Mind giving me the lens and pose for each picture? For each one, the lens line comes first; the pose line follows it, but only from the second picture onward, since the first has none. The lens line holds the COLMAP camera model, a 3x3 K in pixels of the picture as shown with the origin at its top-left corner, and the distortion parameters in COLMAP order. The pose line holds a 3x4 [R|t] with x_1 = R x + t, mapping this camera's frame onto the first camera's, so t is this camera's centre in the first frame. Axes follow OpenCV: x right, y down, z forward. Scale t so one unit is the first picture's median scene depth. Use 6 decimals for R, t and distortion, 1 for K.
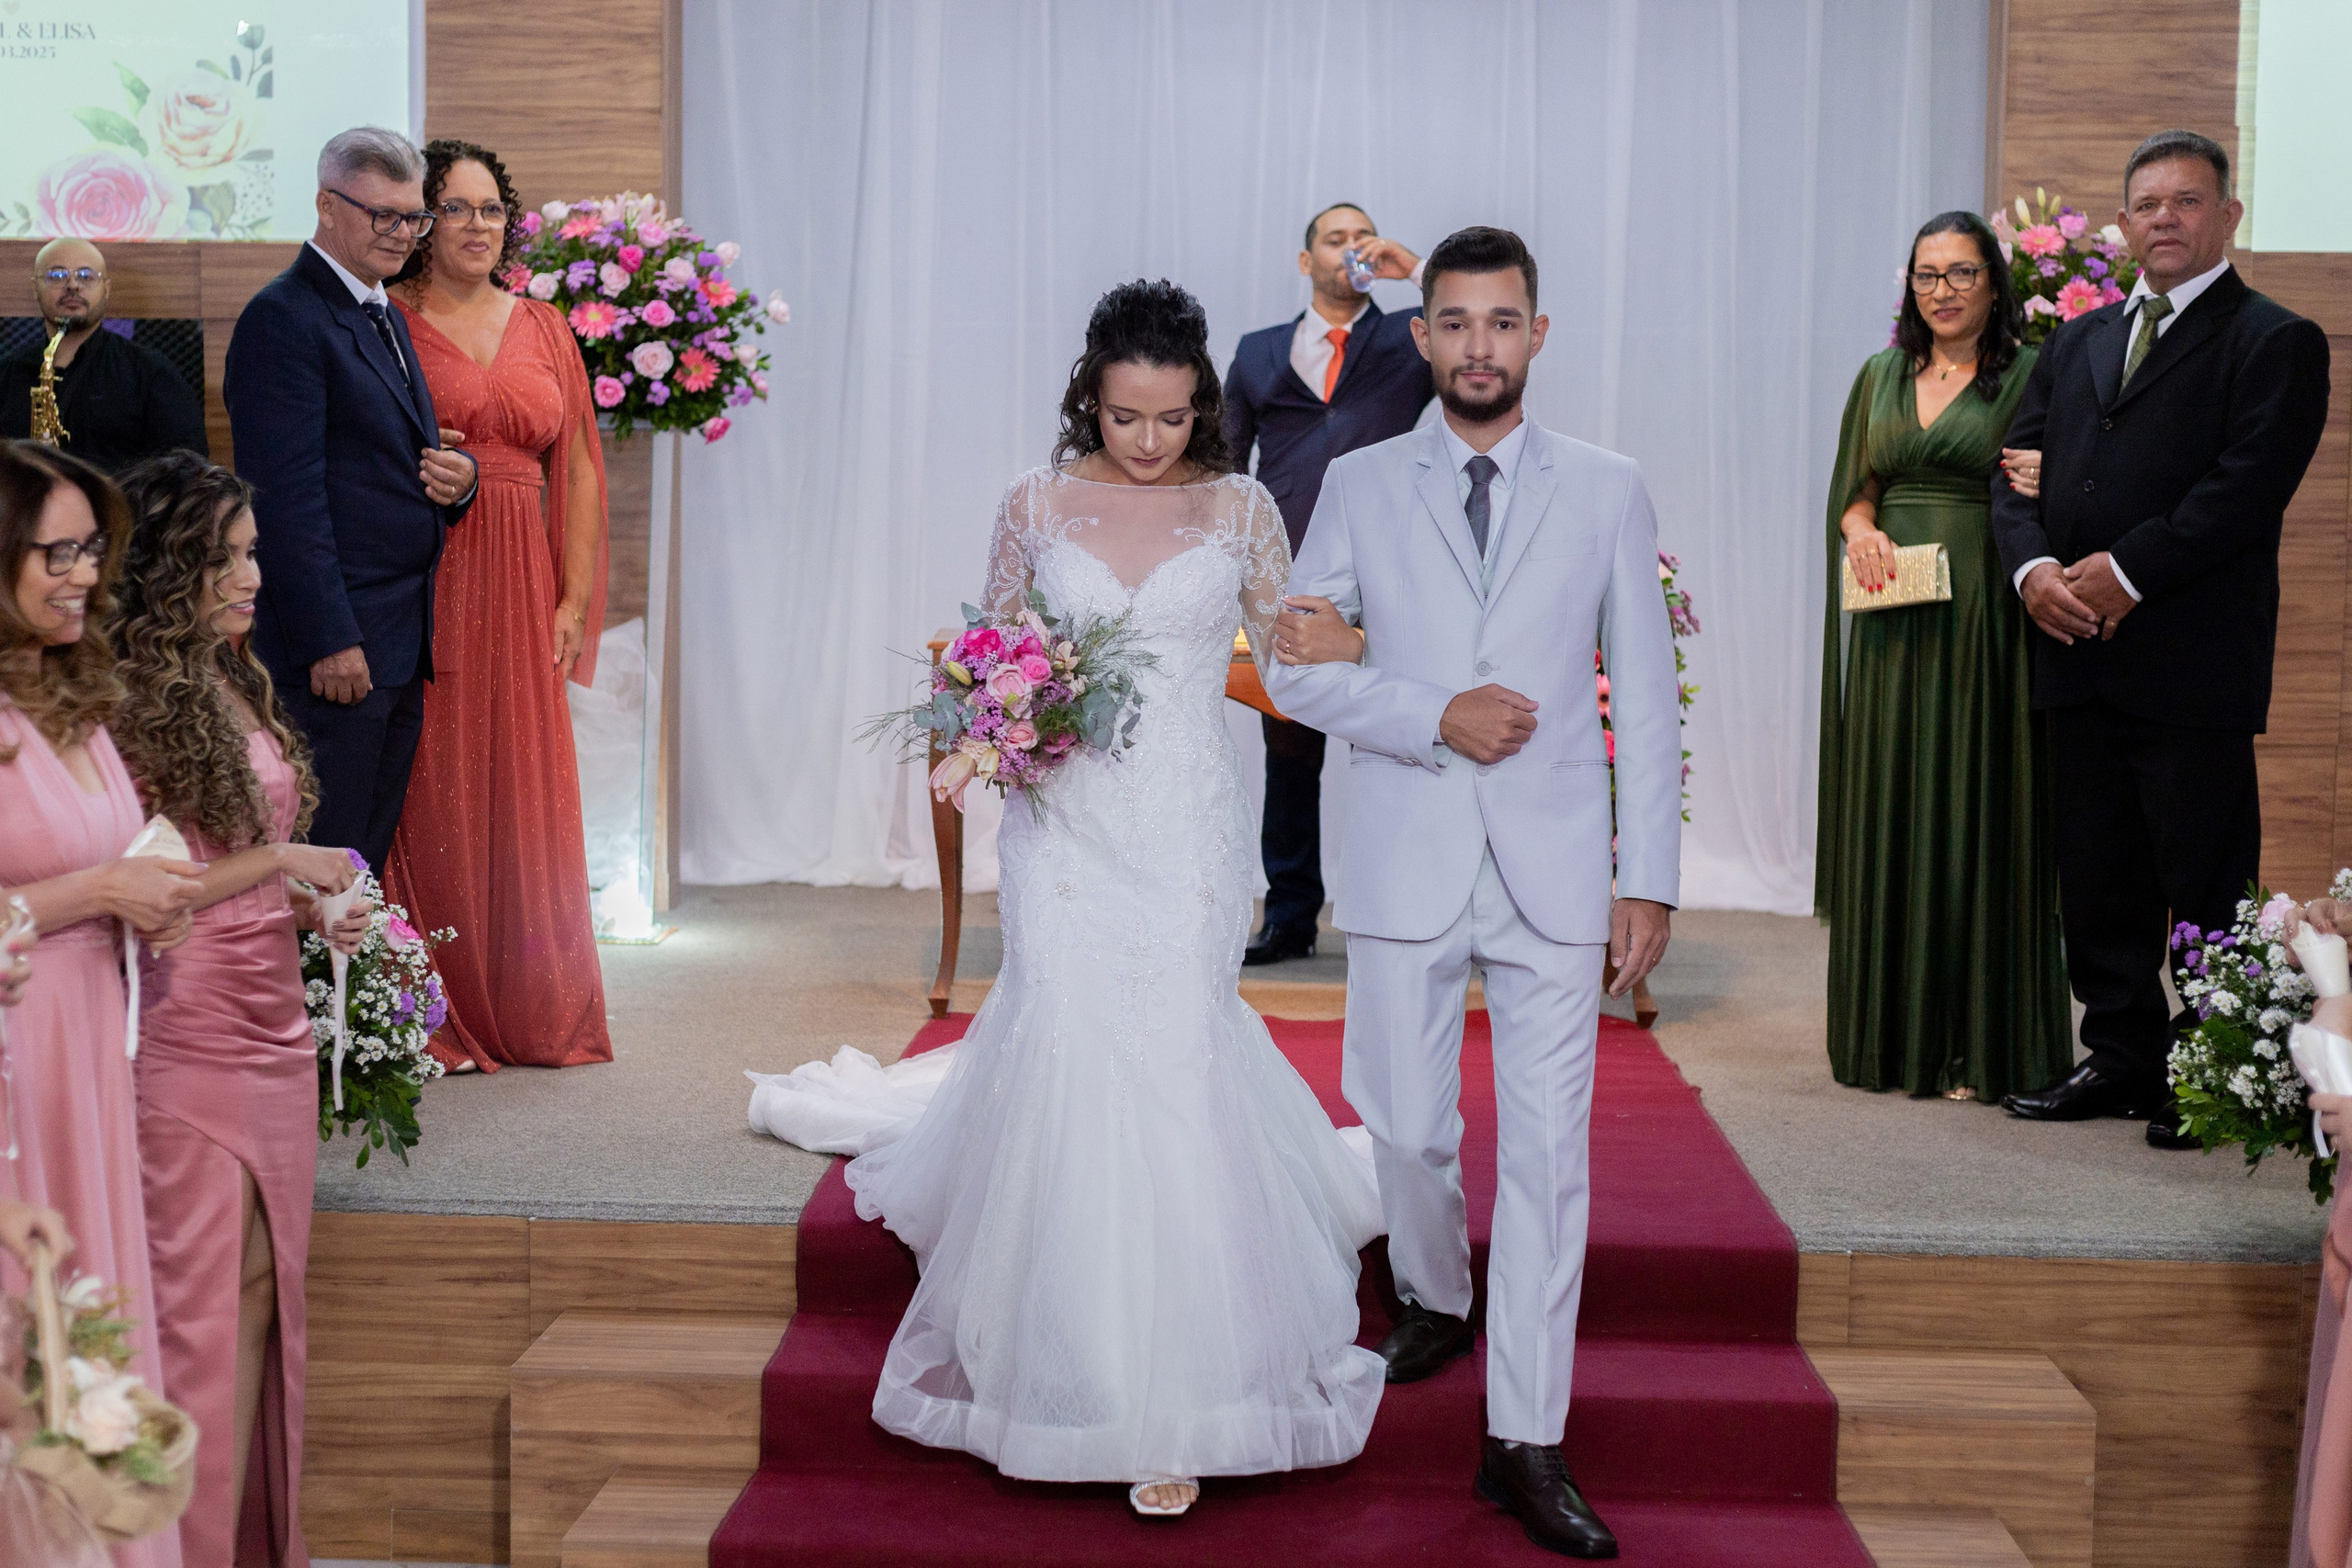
lens RADIAL K [[3572.5, 0, 1134.7], [0, 3572.5, 751.5], [0, 0, 1]] dist [0.024839, -0.067537]
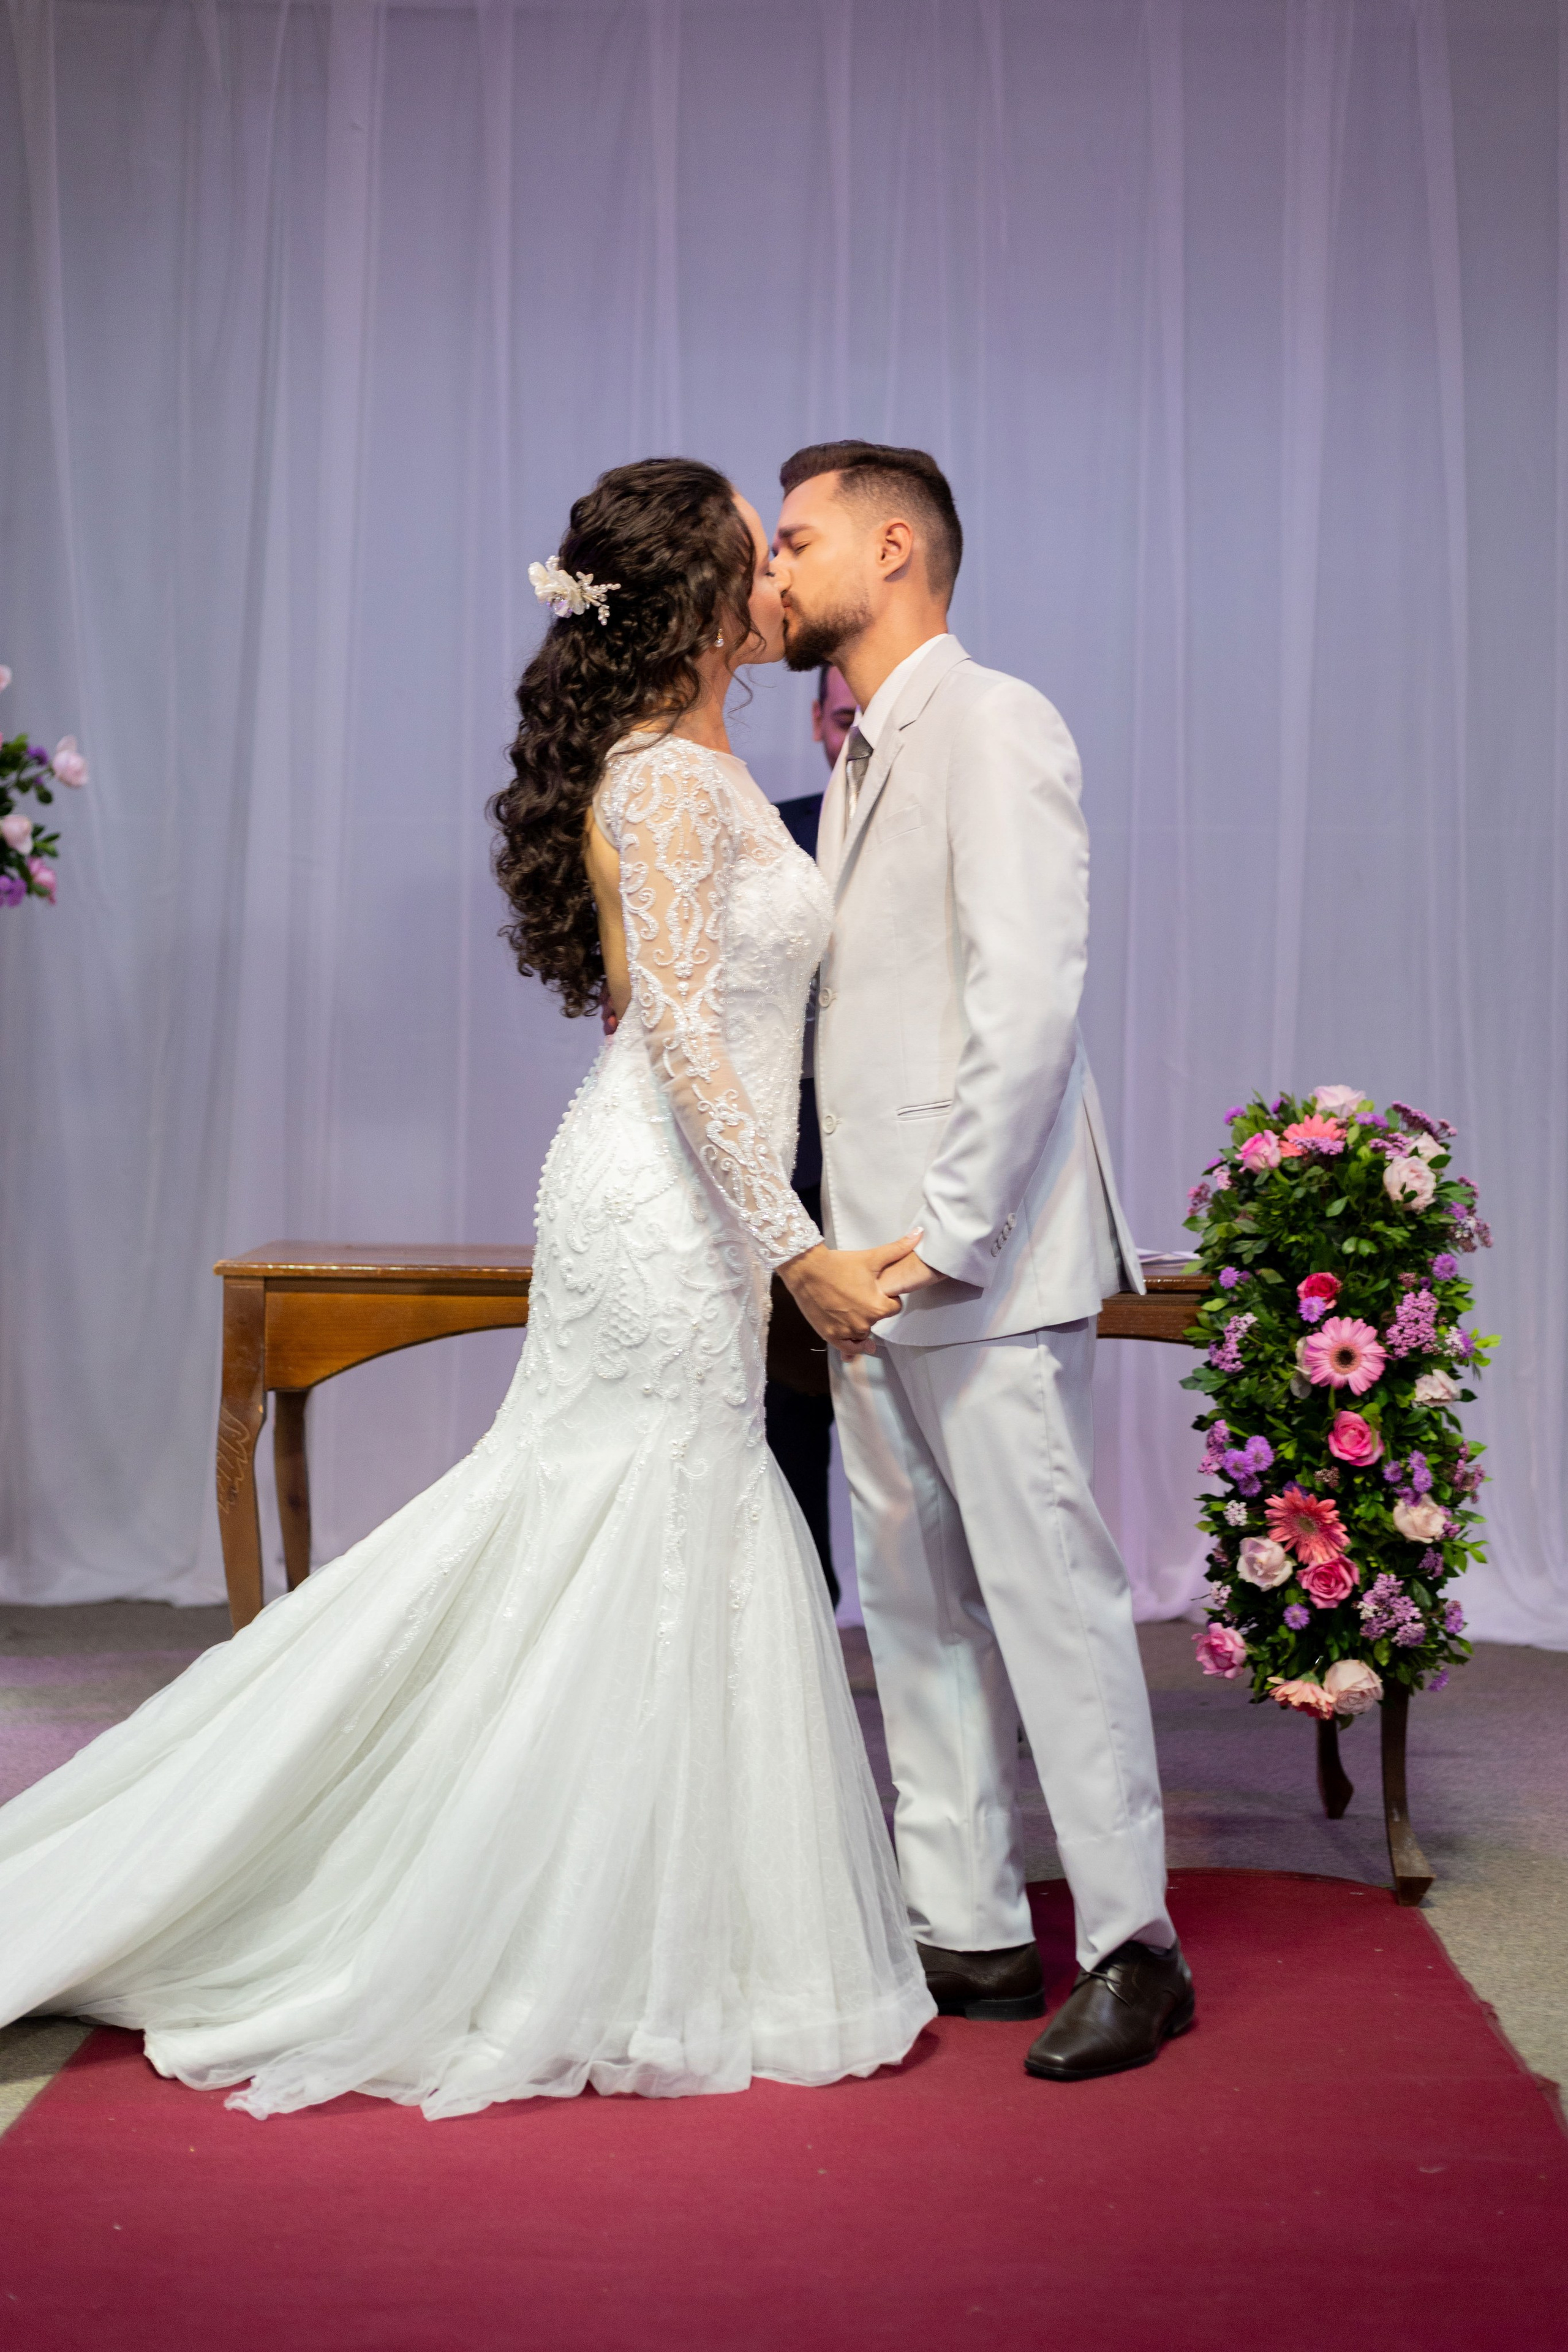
lens RADIAL K [[3523.5, 0, 784.0], [0, 3523.5, 1176.0], [0, 0, 1]] dist [0.111034, 0.070411]
pose [[0.999895, -0.000068, 0.014504, 0.025159], [0.000860, 0.998509, -0.054589, -0.010892], [-0.014478, 0.054595, 0.998404, 0.349277]]
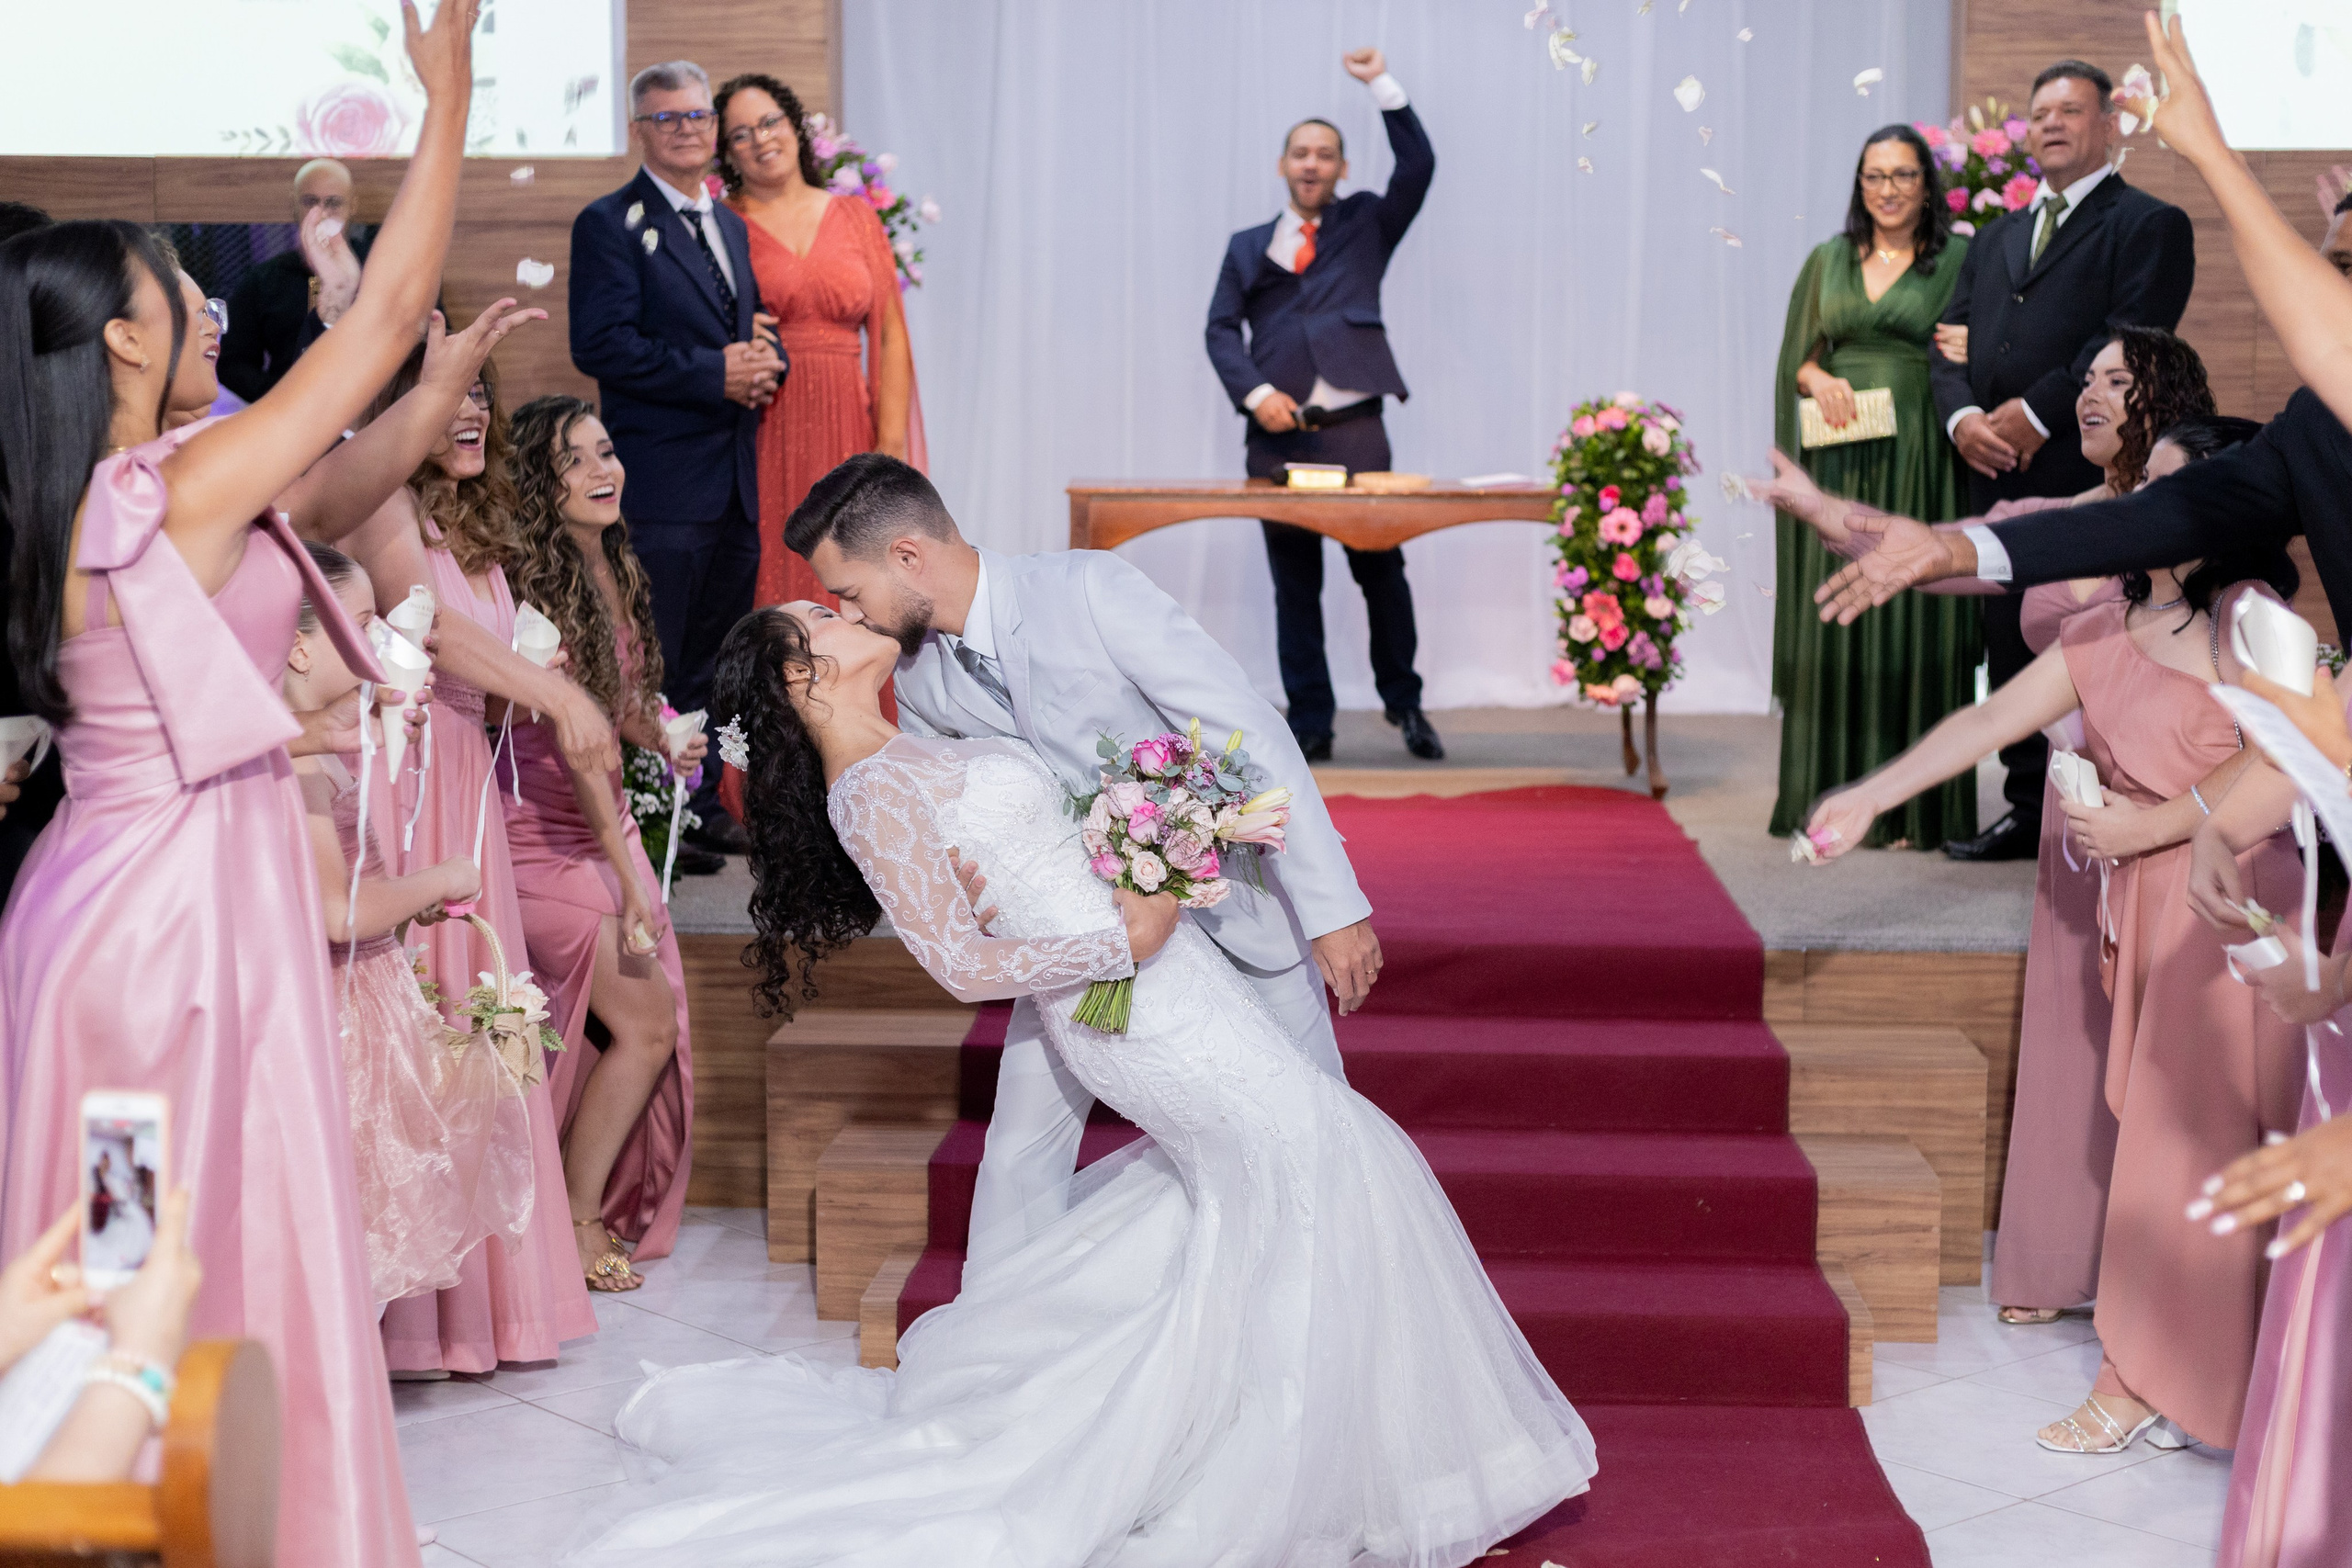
lens RADIAL K [[3304.4, 0, 1231.0], [0, 3304.4, 783.3], [0, 0, 1]] dist [-0.001578, 0.071925]
pose [[0.999944, -0.010232, 0.002819, -0.005008], [0.010071, 0.998585, 0.052215, 0.010089], [-0.003349, -0.052184, 0.998632, -0.108494]]
